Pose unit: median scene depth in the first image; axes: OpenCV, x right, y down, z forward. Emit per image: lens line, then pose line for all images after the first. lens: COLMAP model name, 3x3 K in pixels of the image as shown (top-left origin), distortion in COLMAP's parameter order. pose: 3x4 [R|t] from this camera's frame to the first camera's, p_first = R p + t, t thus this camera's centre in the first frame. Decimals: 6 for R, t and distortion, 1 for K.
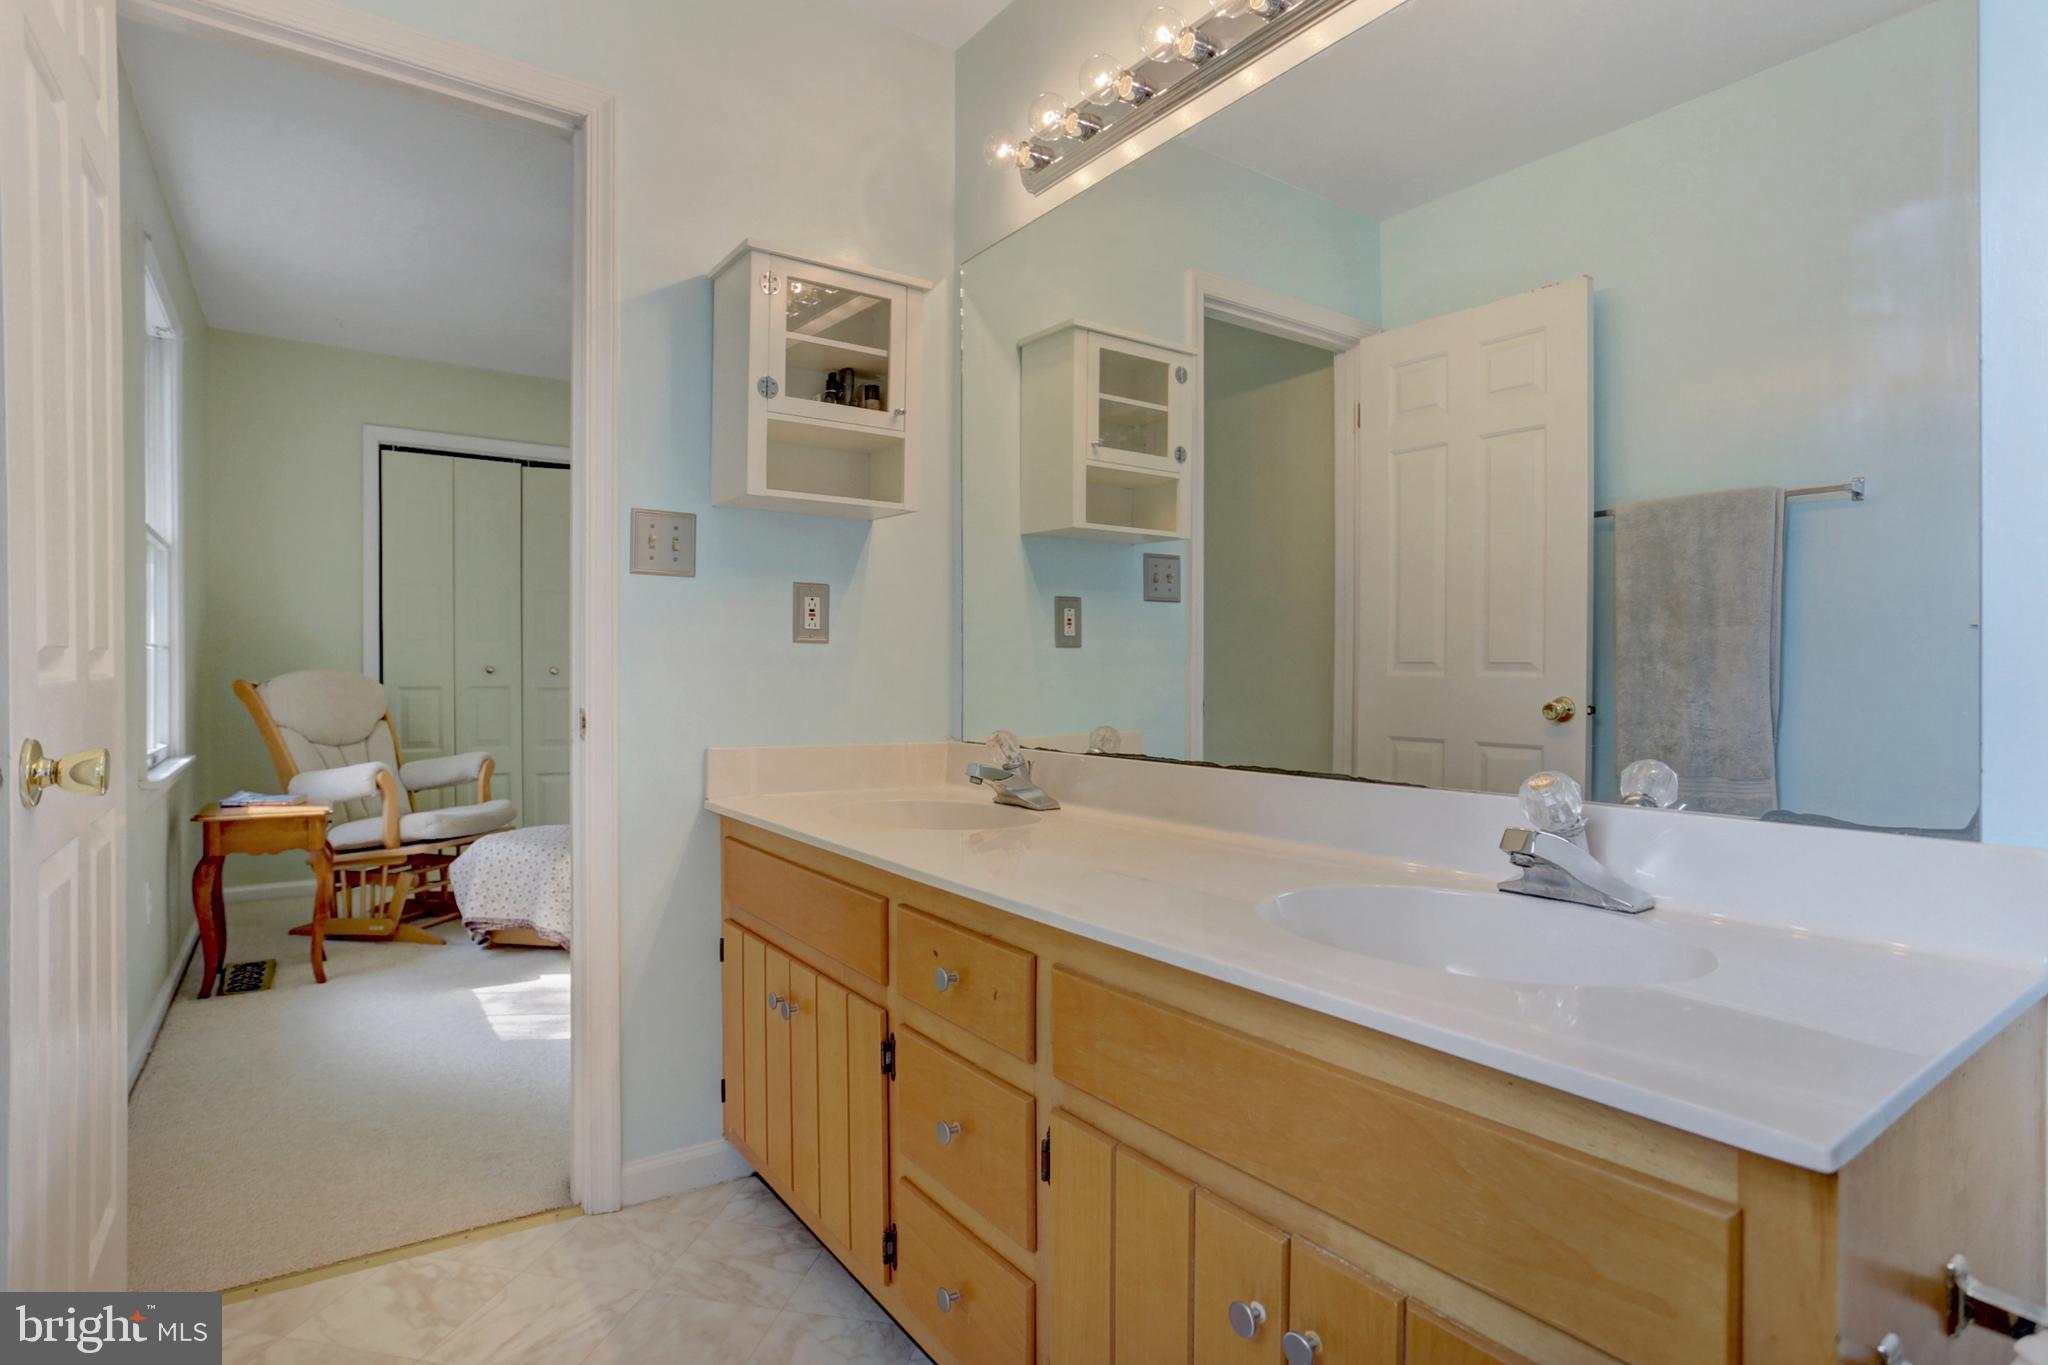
lens RADIAL K [[1071.1, 0, 1016.2], [0, 1071.1, 676.2], [0, 0, 1]] dist [-0.053508, 0.017185]
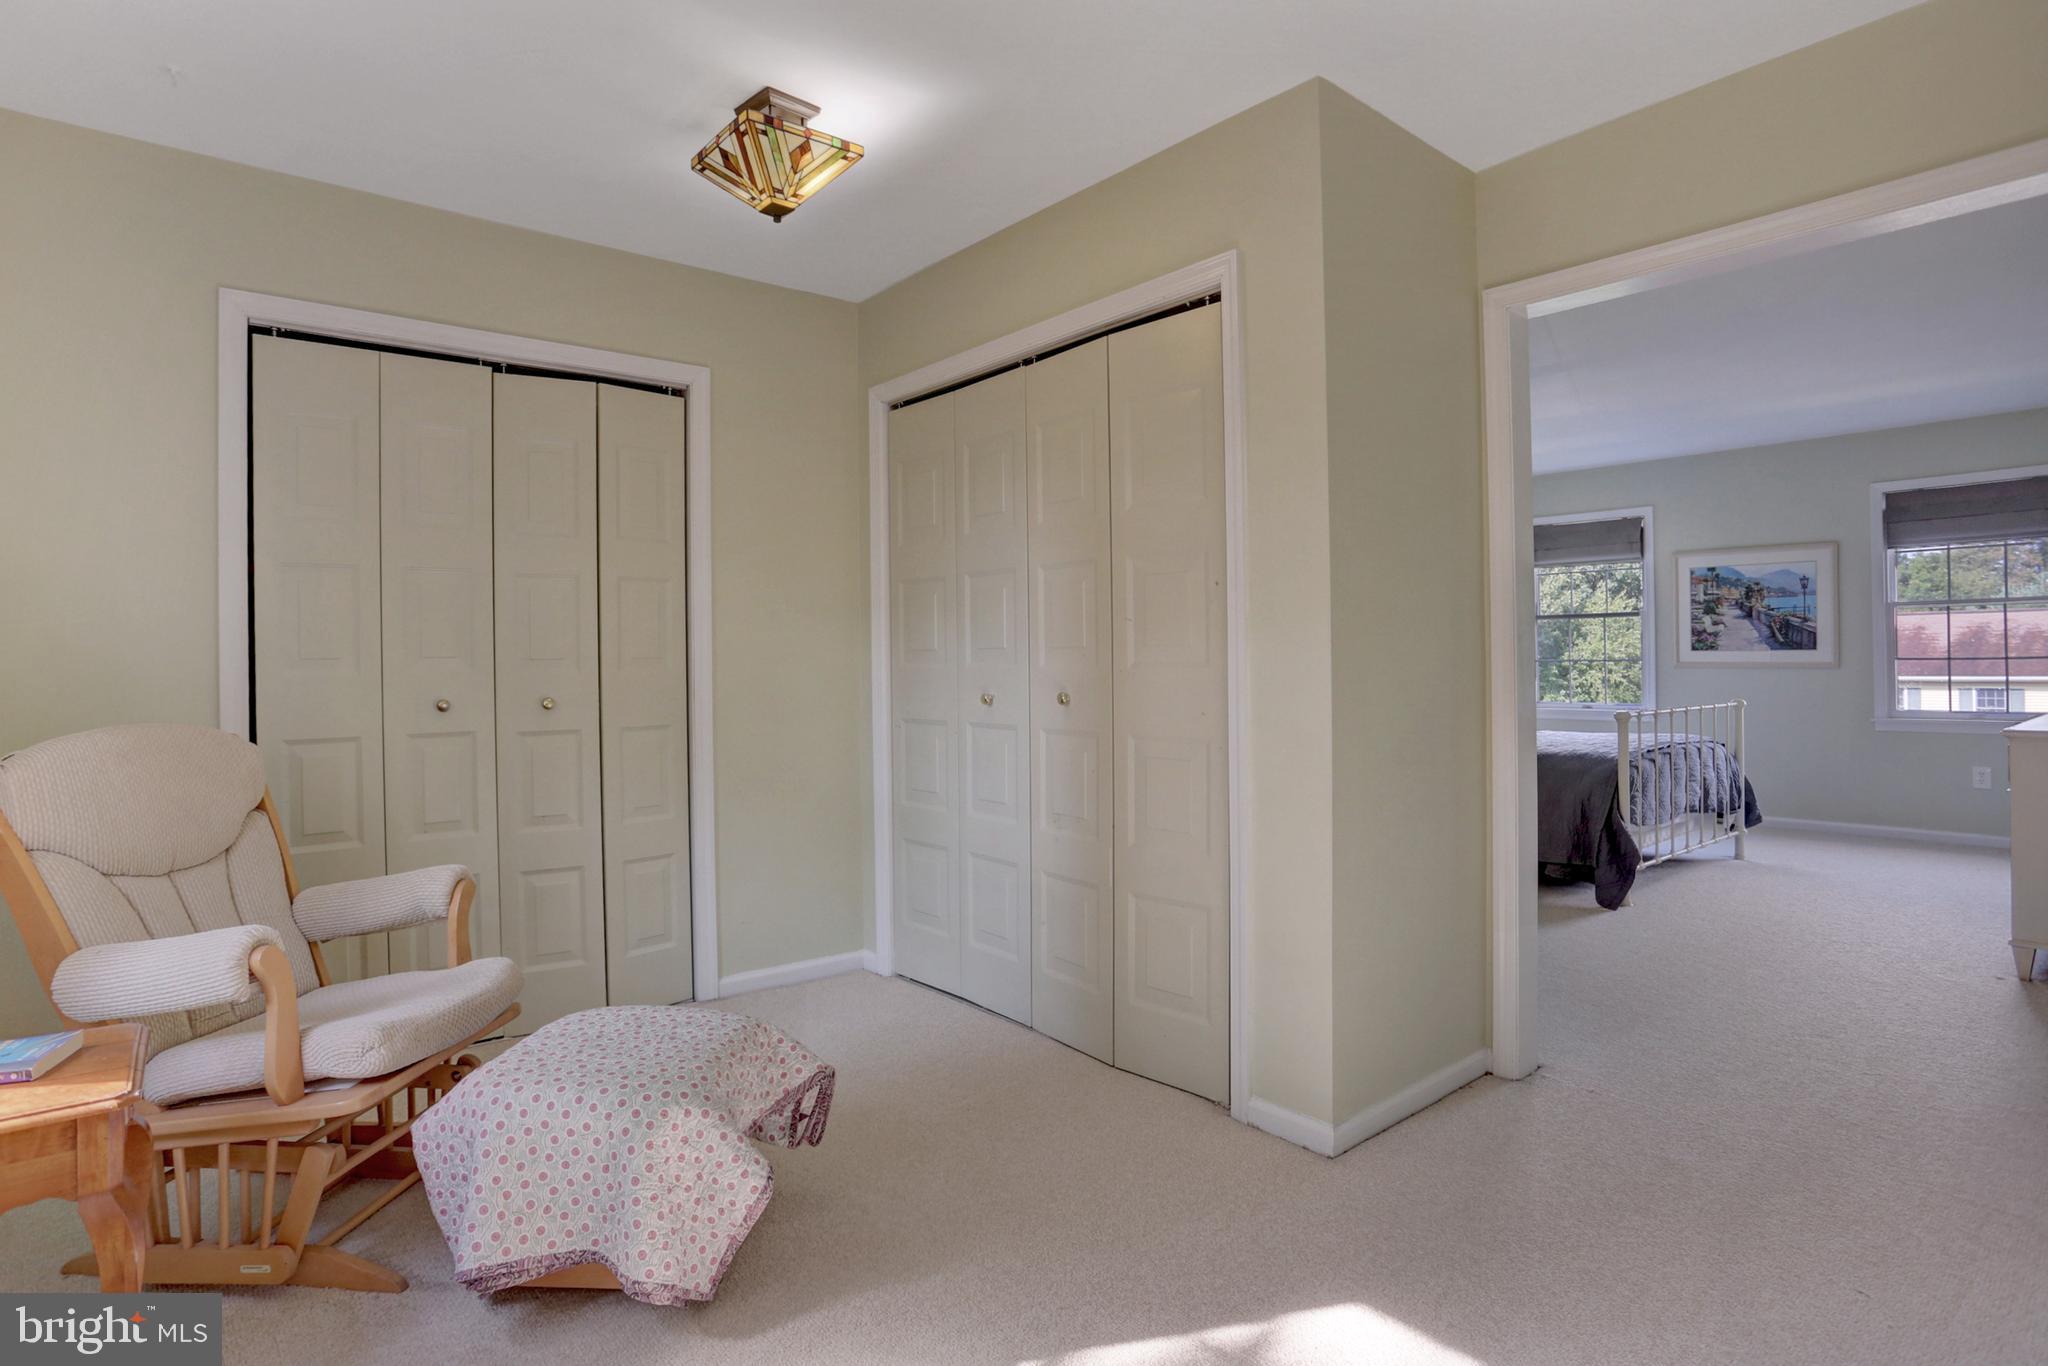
lens RADIAL K [[1071.1, 0, 1020.9], [0, 1071.1, 646.4], [0, 0, 1]] dist [-0.053508, 0.017185]
pose [[0.995147, -0.017399, 0.096849, -0.282201], [0.019460, 0.999603, -0.020376, -0.026242], [-0.096456, 0.022162, 0.995090, 0.458178]]
